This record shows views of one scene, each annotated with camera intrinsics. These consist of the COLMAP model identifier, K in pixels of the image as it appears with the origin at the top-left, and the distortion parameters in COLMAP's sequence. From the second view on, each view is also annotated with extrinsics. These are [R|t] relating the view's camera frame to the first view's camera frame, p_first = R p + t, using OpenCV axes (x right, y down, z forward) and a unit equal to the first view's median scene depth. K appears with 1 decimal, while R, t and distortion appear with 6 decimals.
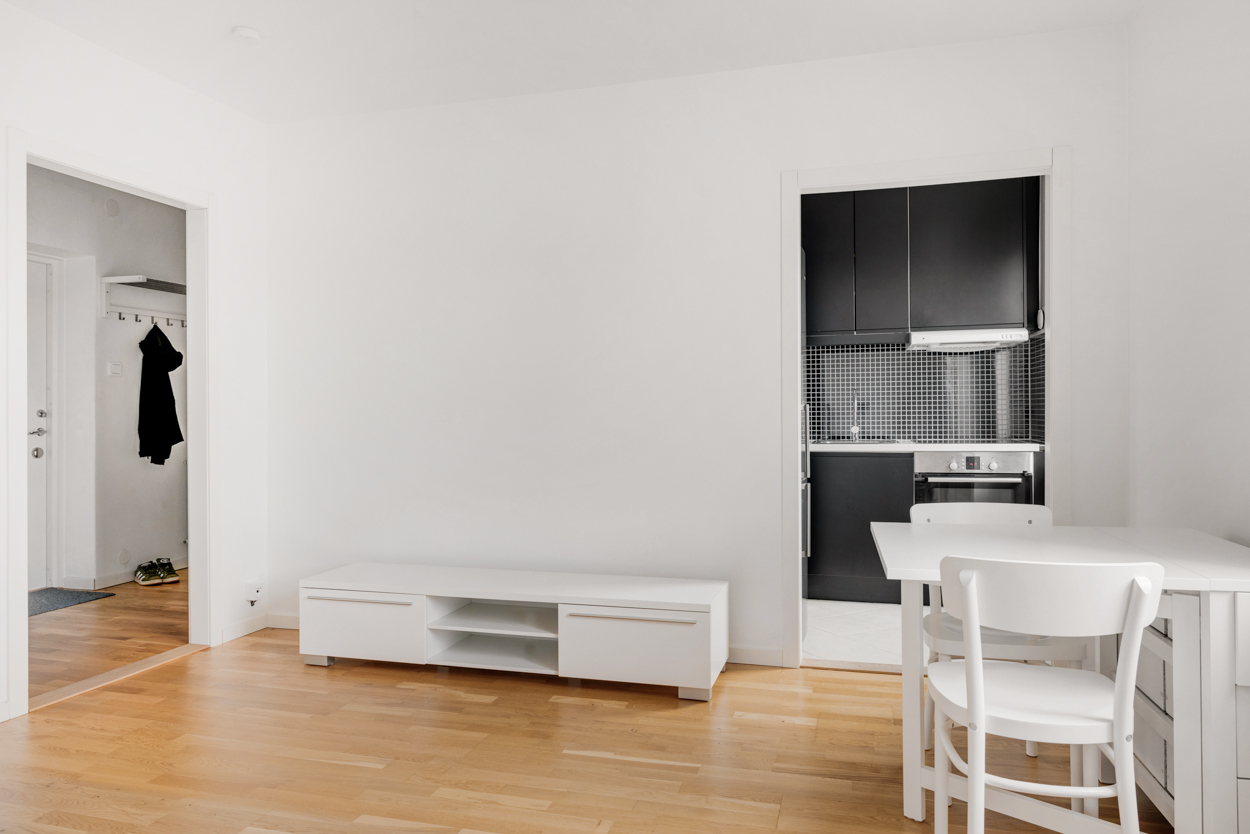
lens RADIAL K [[840.0, 0, 616.1], [0, 840.0, 410.9], [0, 0, 1]] dist [0.002523, 0.001529]
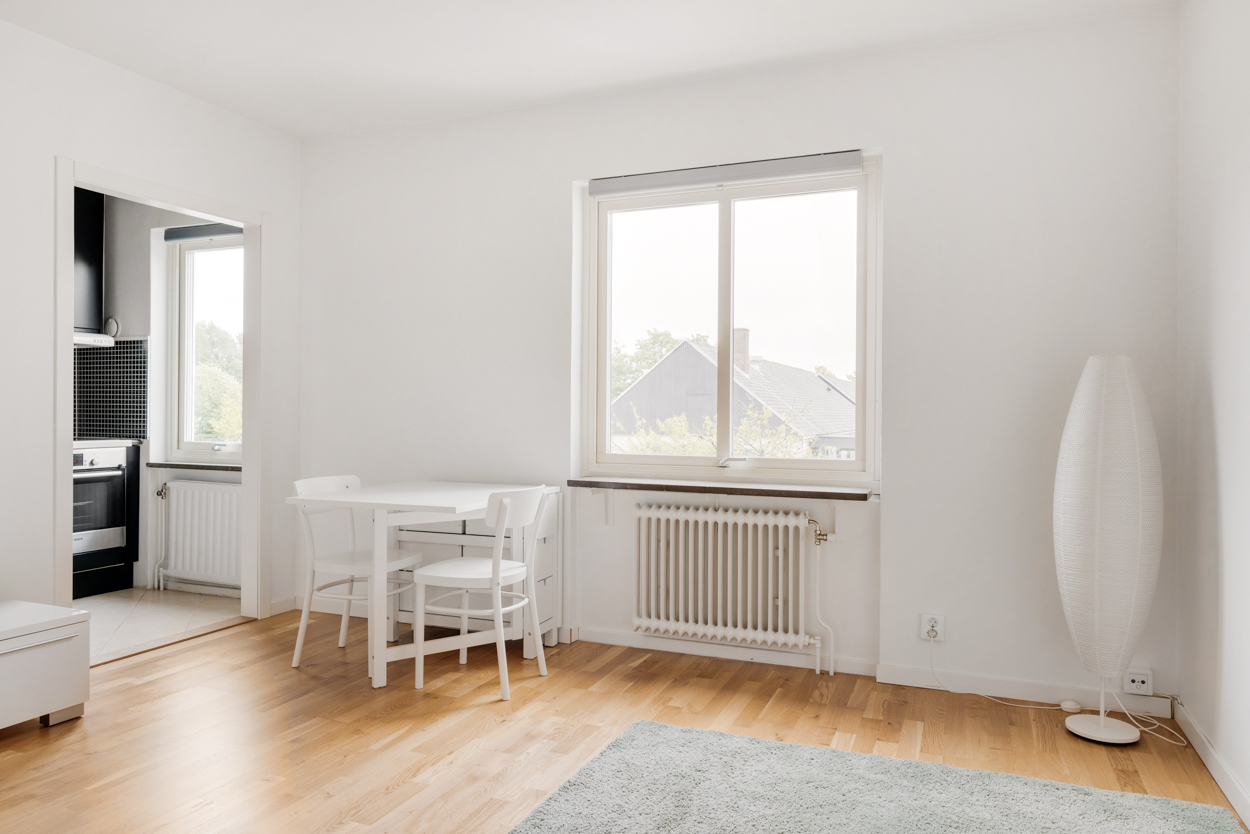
lens RADIAL K [[840.0, 0, 617.7], [0, 840.0, 416.4], [0, 0, 1]] dist [0.002523, 0.001529]
pose [[0.127223, 0.002379, 0.991871, -0.646158], [-0.008333, 0.999964, -0.001330, 0.004606], [-0.991839, -0.008096, 0.127238, 0.244109]]
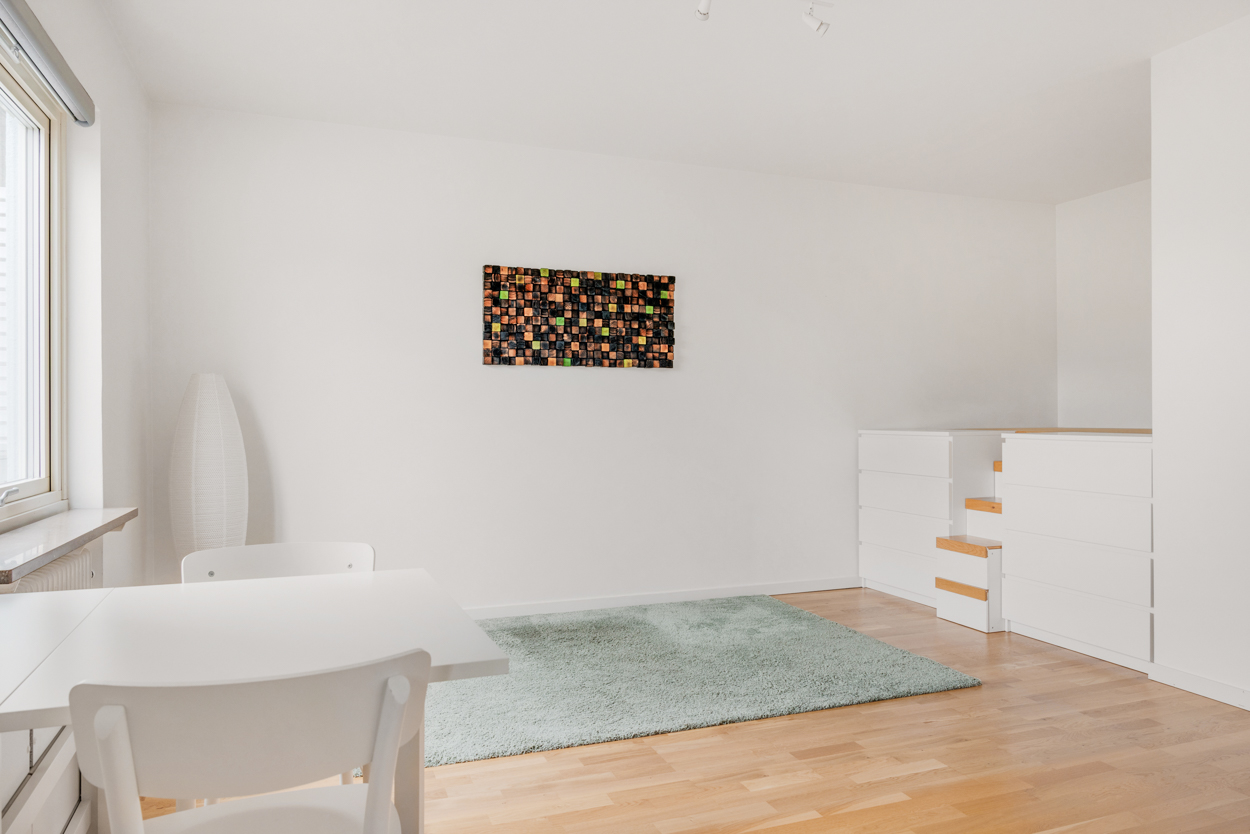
lens RADIAL K [[840.0, 0, 625.9], [0, 840.0, 413.4], [0, 0, 1]] dist [0.002523, 0.001529]
pose [[-0.809828, 0.008270, -0.586610, 0.380113], [0.009721, 0.999953, 0.000677, -0.004129], [0.586587, -0.005154, -0.809869, 1.032344]]
